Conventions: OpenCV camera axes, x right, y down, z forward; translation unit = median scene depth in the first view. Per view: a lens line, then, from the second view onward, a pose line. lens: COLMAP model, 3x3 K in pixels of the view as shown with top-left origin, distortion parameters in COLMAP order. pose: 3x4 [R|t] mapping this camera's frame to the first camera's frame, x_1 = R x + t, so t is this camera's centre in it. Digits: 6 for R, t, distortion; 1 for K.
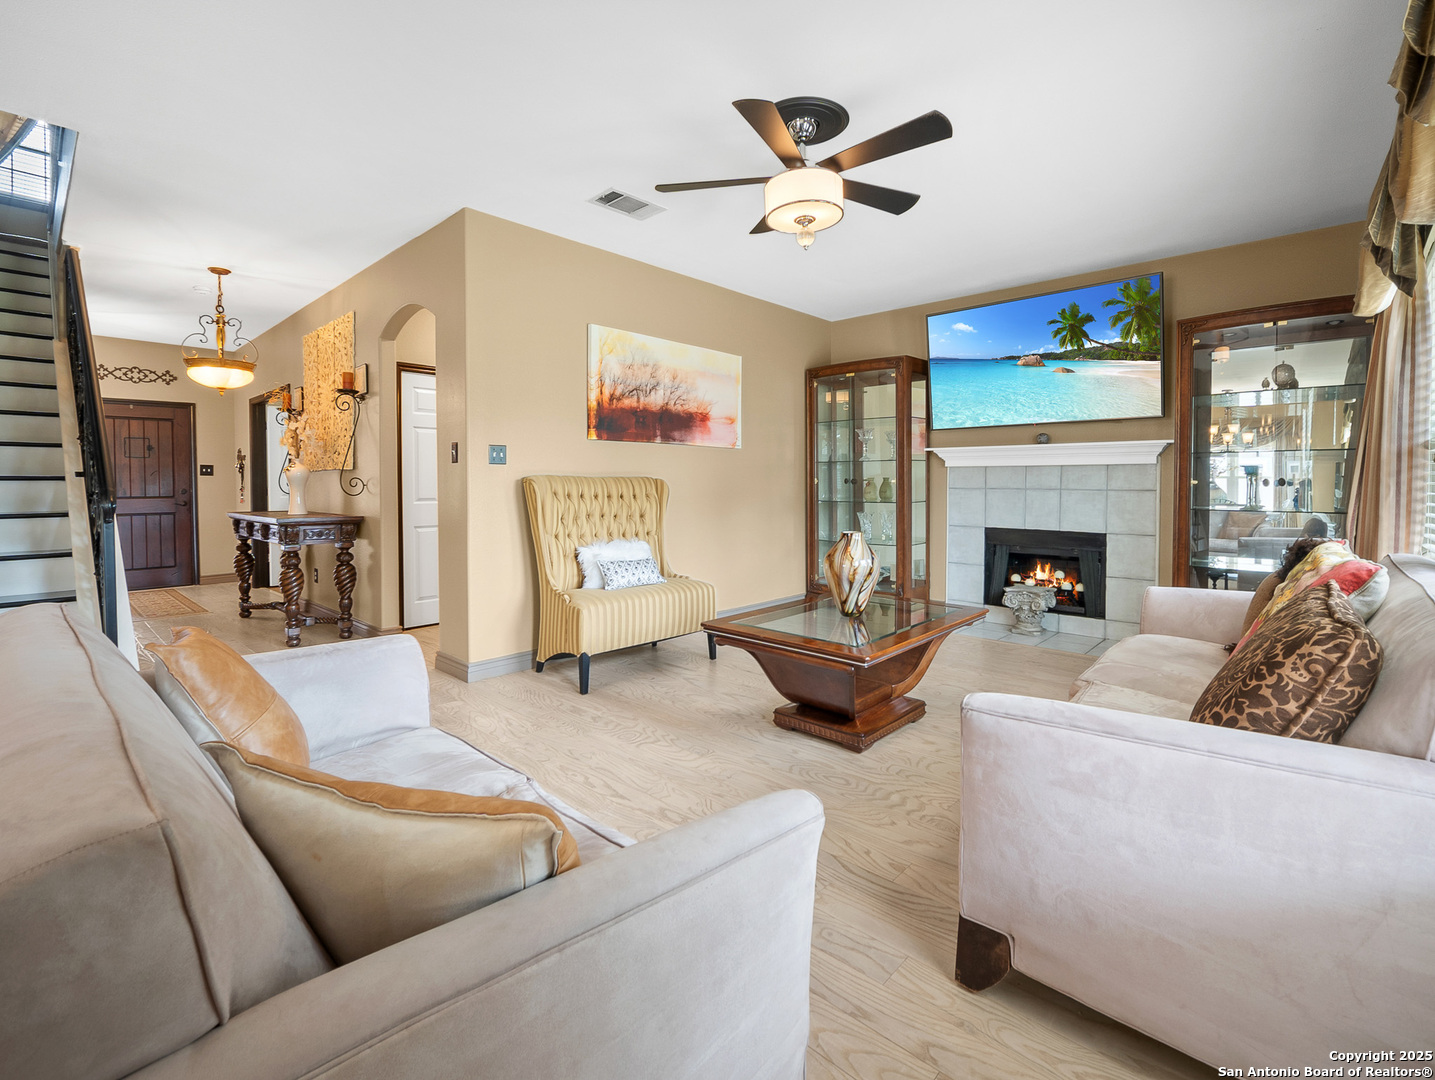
lens RADIAL K [[652.0, 0, 714.1], [0, 652.0, 516.9], [0, 0, 1]] dist [-0.016190, 0.001746]
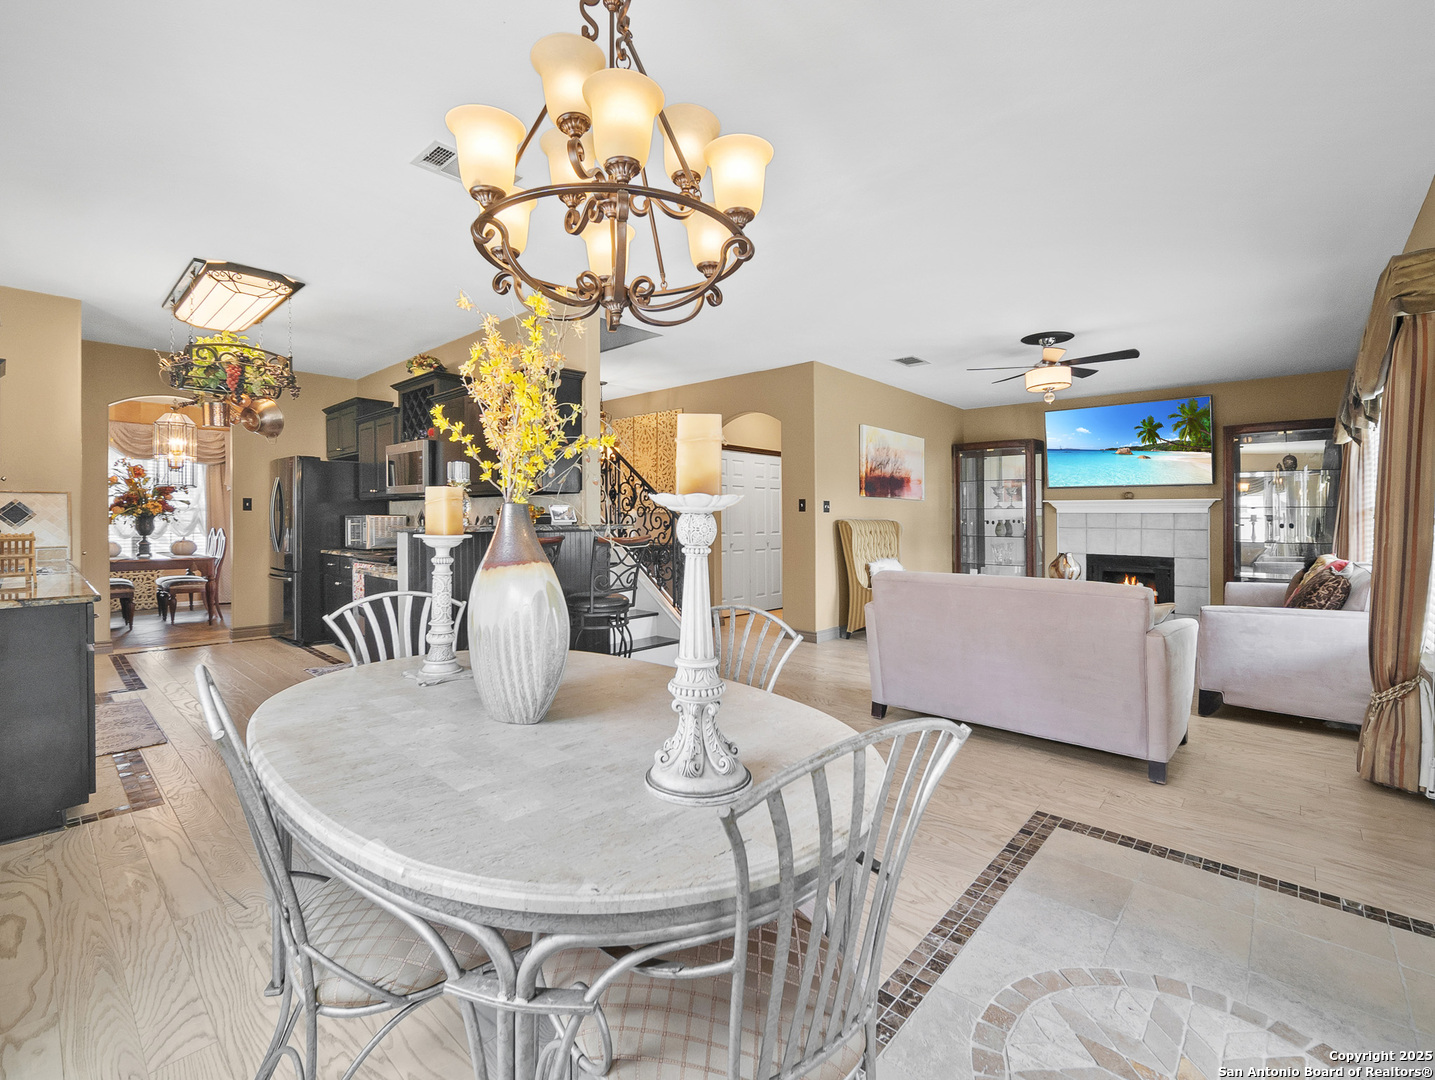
lens RADIAL K [[632.5, 0, 722.1], [0, 632.5, 525.2], [0, 0, 1]] dist [-0.035641, 0.022062]
pose [[0.999400, 0.008372, 0.033608, -0.571778], [-0.007103, 0.999263, -0.037712, 0.013078], [-0.033899, 0.037450, 0.998723, -0.524101]]
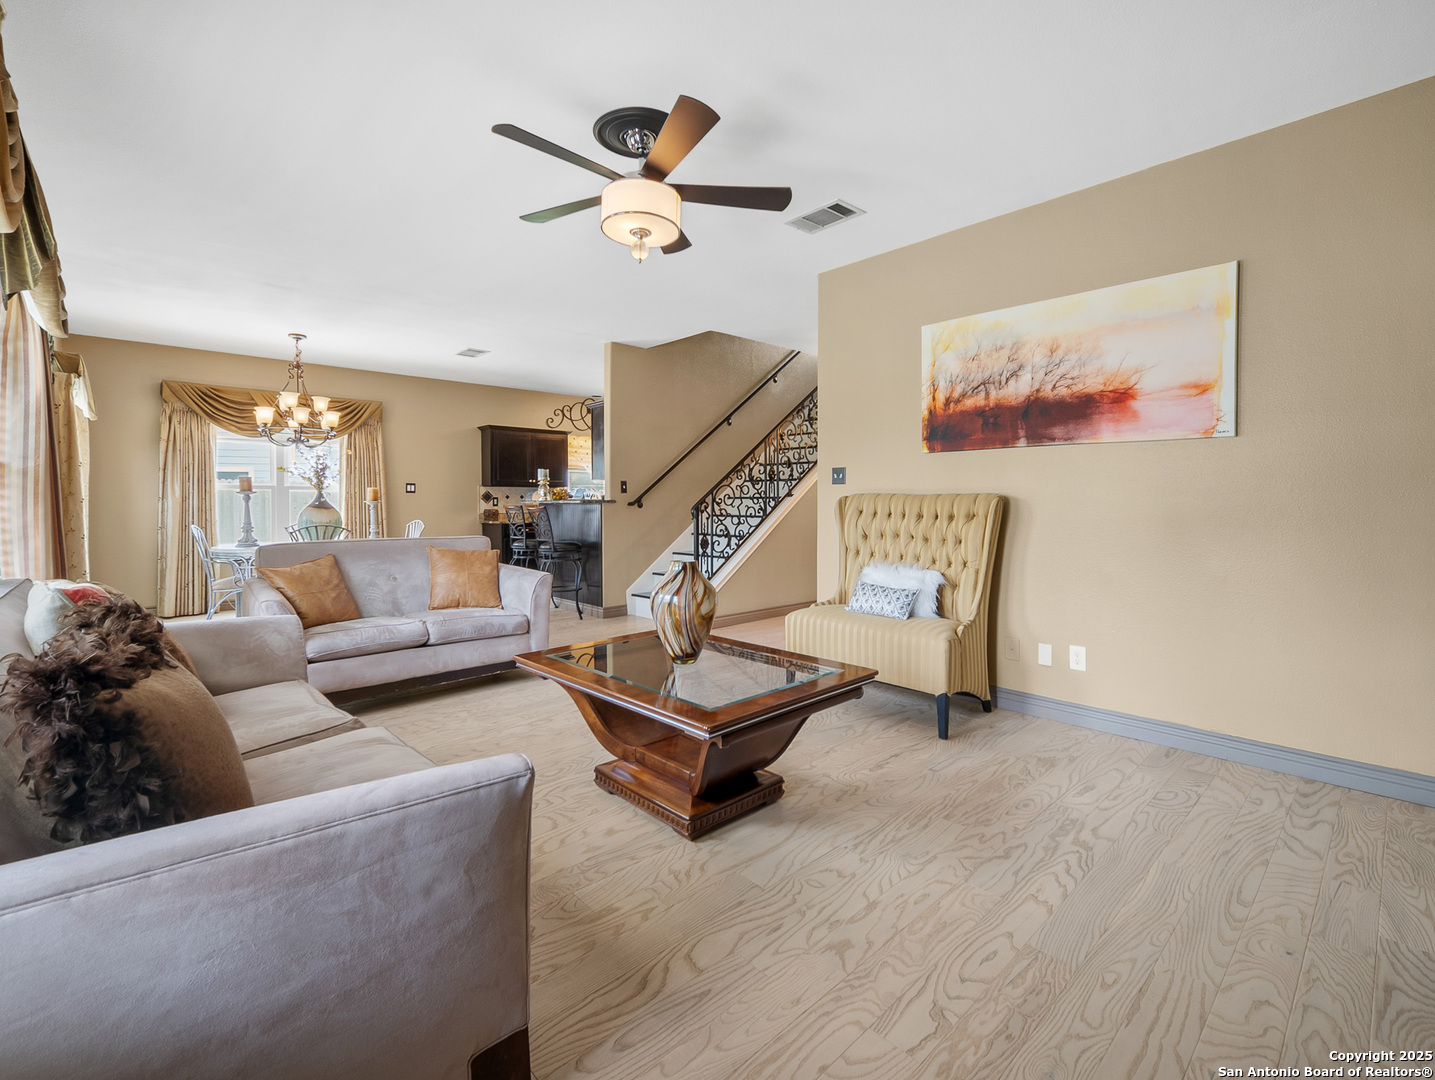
lens RADIAL K [[652.0, 0, 714.1], [0, 652.0, 516.9], [0, 0, 1]] dist [-0.016190, 0.001746]
pose [[-0.062915, 0.025950, -0.997681, 0.716180], [-0.051925, 0.998223, 0.029239, -0.040582], [0.996667, 0.053644, -0.061456, 0.751238]]
